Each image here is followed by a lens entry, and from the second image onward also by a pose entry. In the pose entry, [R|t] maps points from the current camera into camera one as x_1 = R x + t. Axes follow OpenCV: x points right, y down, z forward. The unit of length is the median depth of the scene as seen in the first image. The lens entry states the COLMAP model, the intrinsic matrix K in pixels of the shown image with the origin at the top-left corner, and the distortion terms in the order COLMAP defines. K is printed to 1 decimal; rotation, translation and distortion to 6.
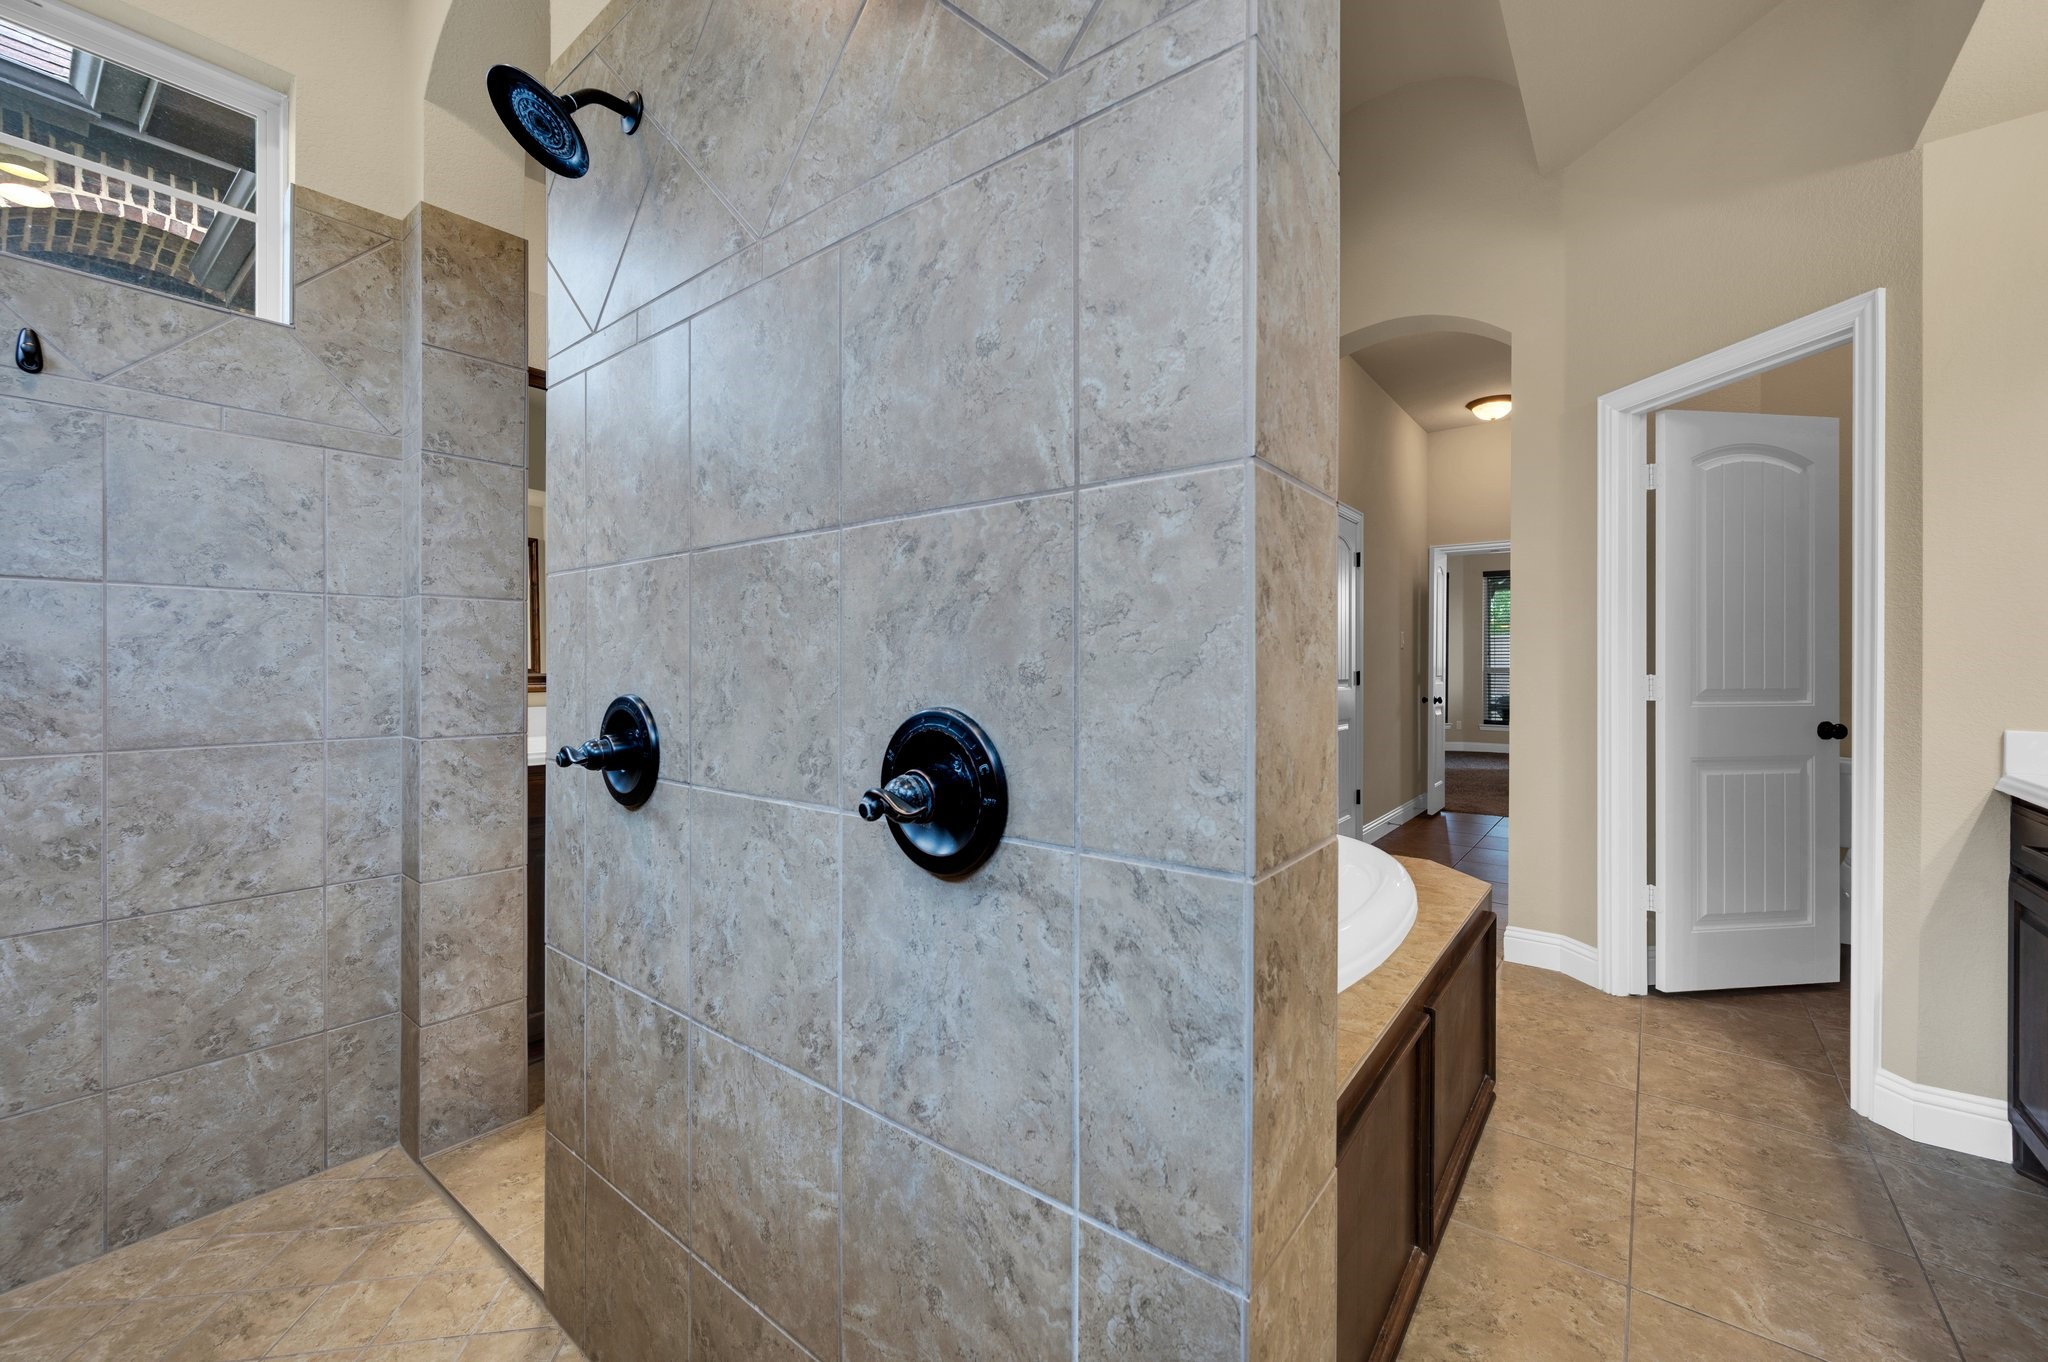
lens RADIAL K [[805.9, 0, 1031.9], [0, 805.9, 676.4], [0, 0, 1]] dist [-0.002766, 0.000626]
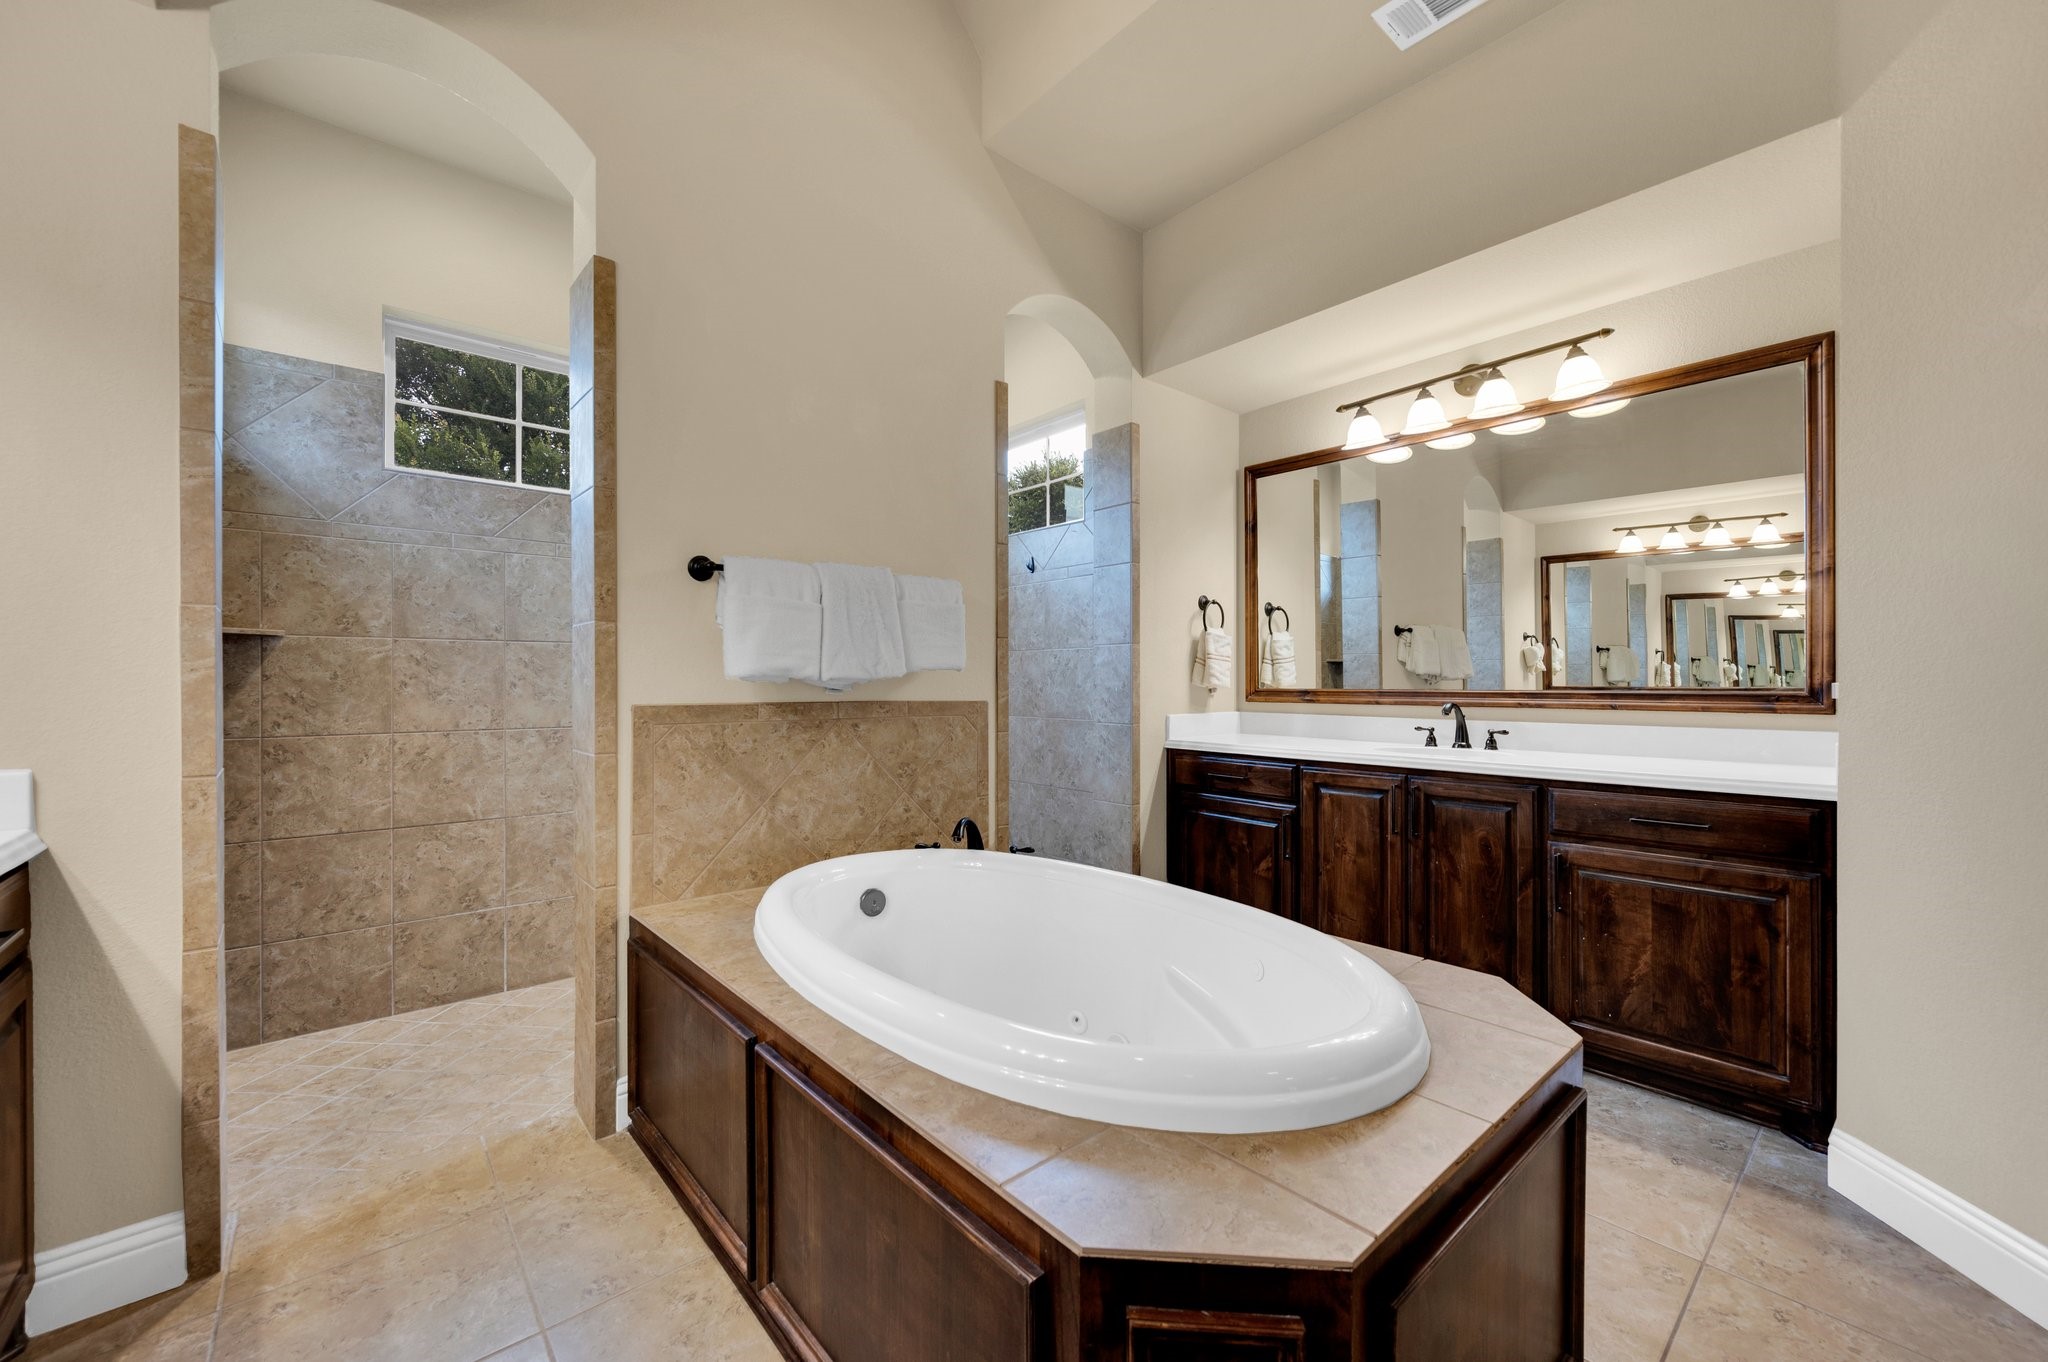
lens RADIAL K [[805.9, 0, 1032.9], [0, 805.9, 680.4], [0, 0, 1]] dist [-0.002766, 0.000626]
pose [[-0.193224, -0.002022, -0.981153, 1.177986], [-0.000885, 0.999998, -0.001887, -0.017000], [0.981154, 0.000504, -0.193226, 1.294087]]
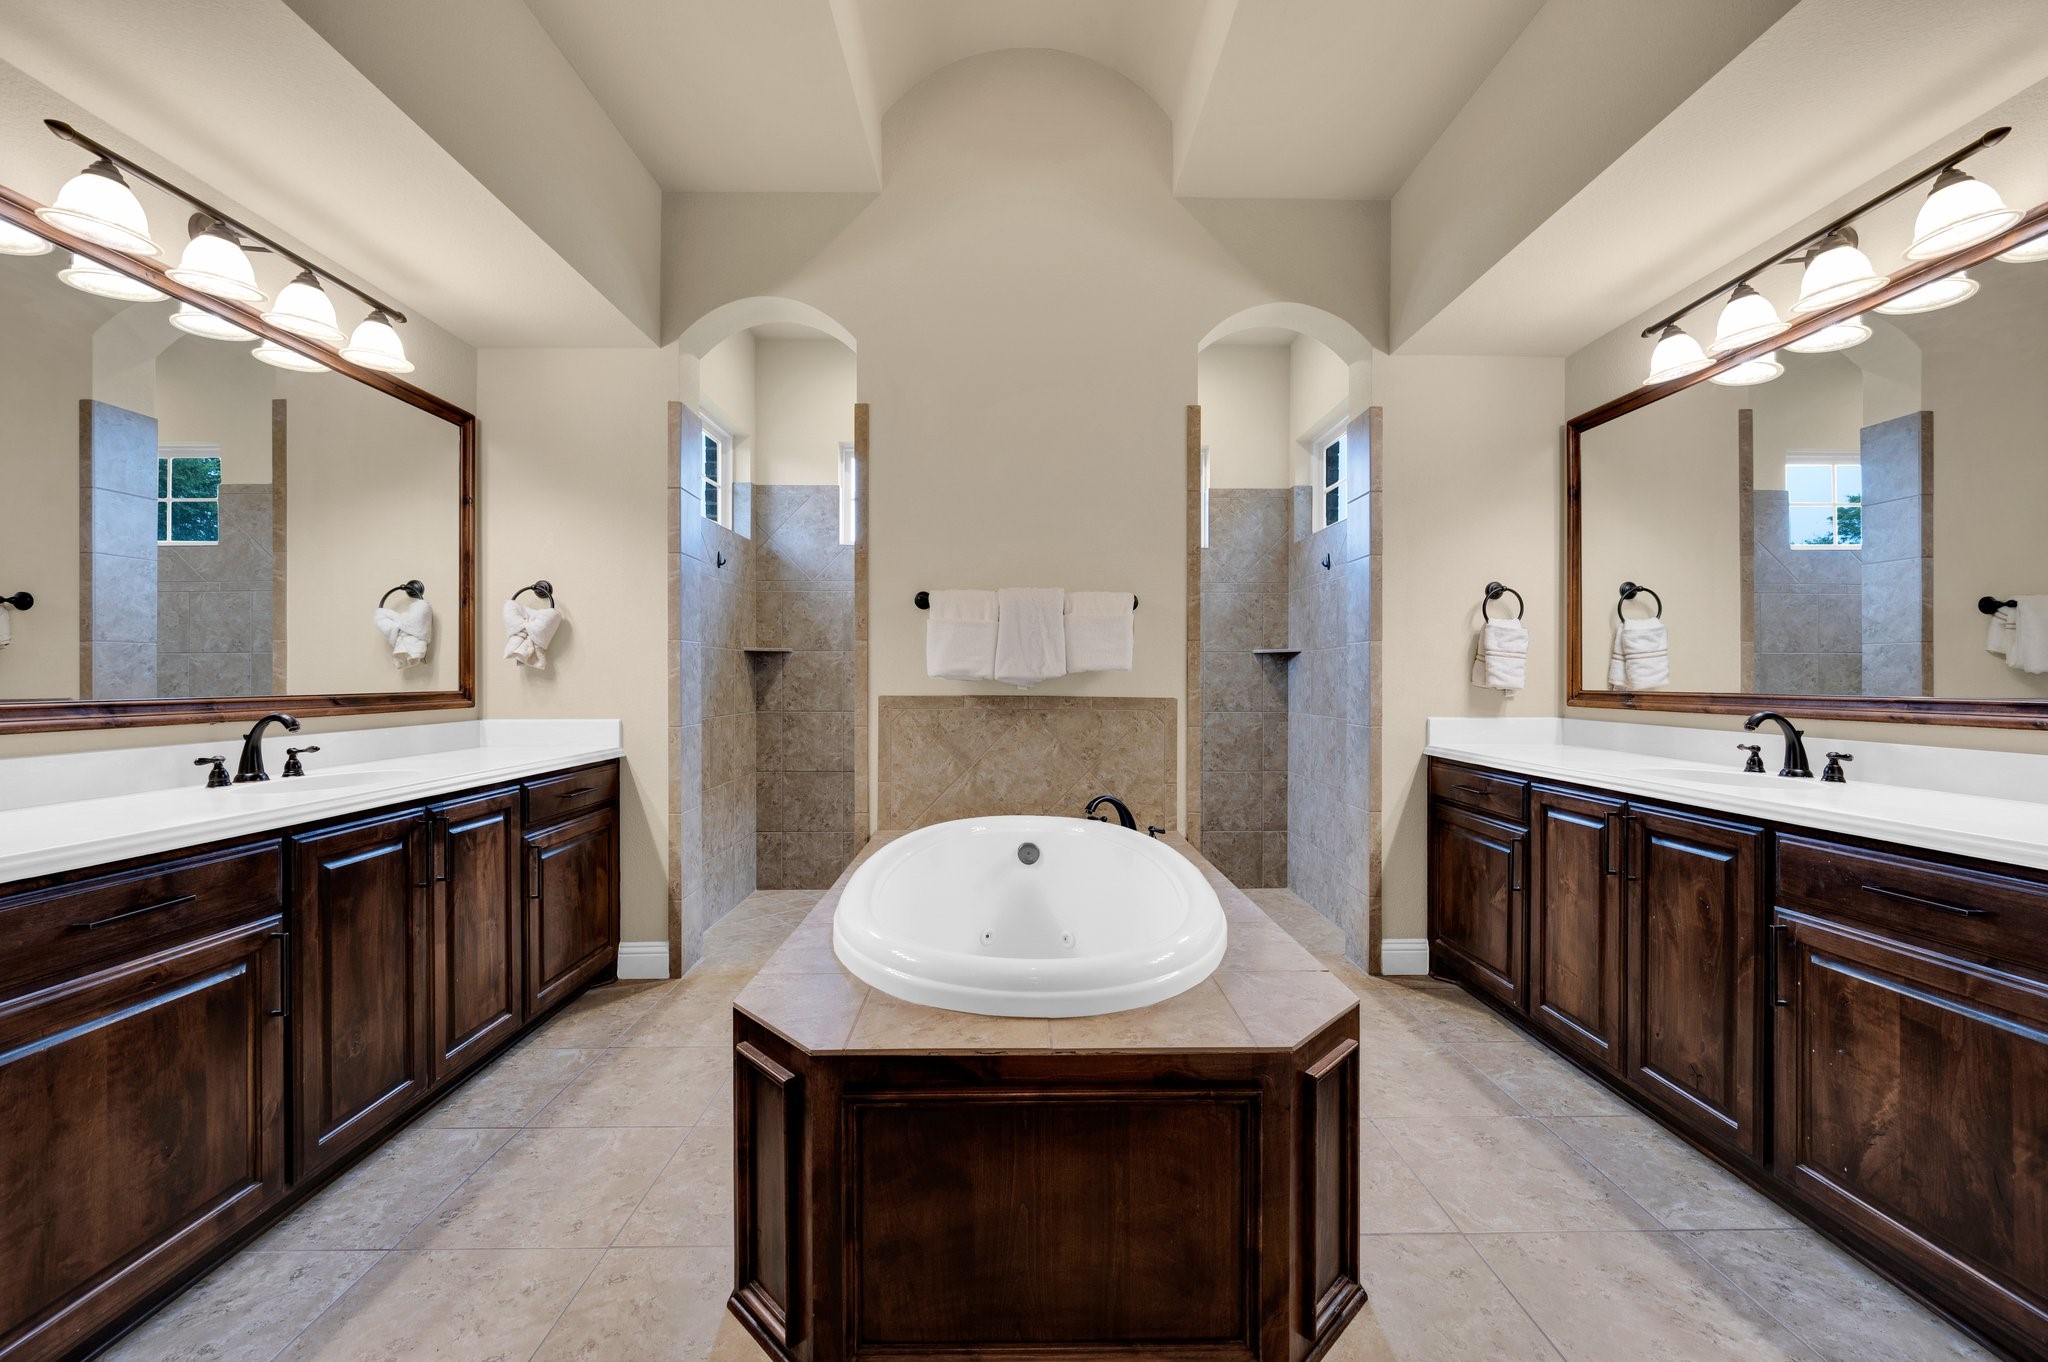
lens RADIAL K [[805.9, 0, 1029.0], [0, 805.9, 682.6], [0, 0, 1]] dist [-0.002766, 0.000626]
pose [[-0.778825, -0.000528, -0.627241, 0.993111], [-0.004727, 0.999976, 0.005028, -0.020526], [0.627224, 0.006881, -0.778809, 2.061658]]
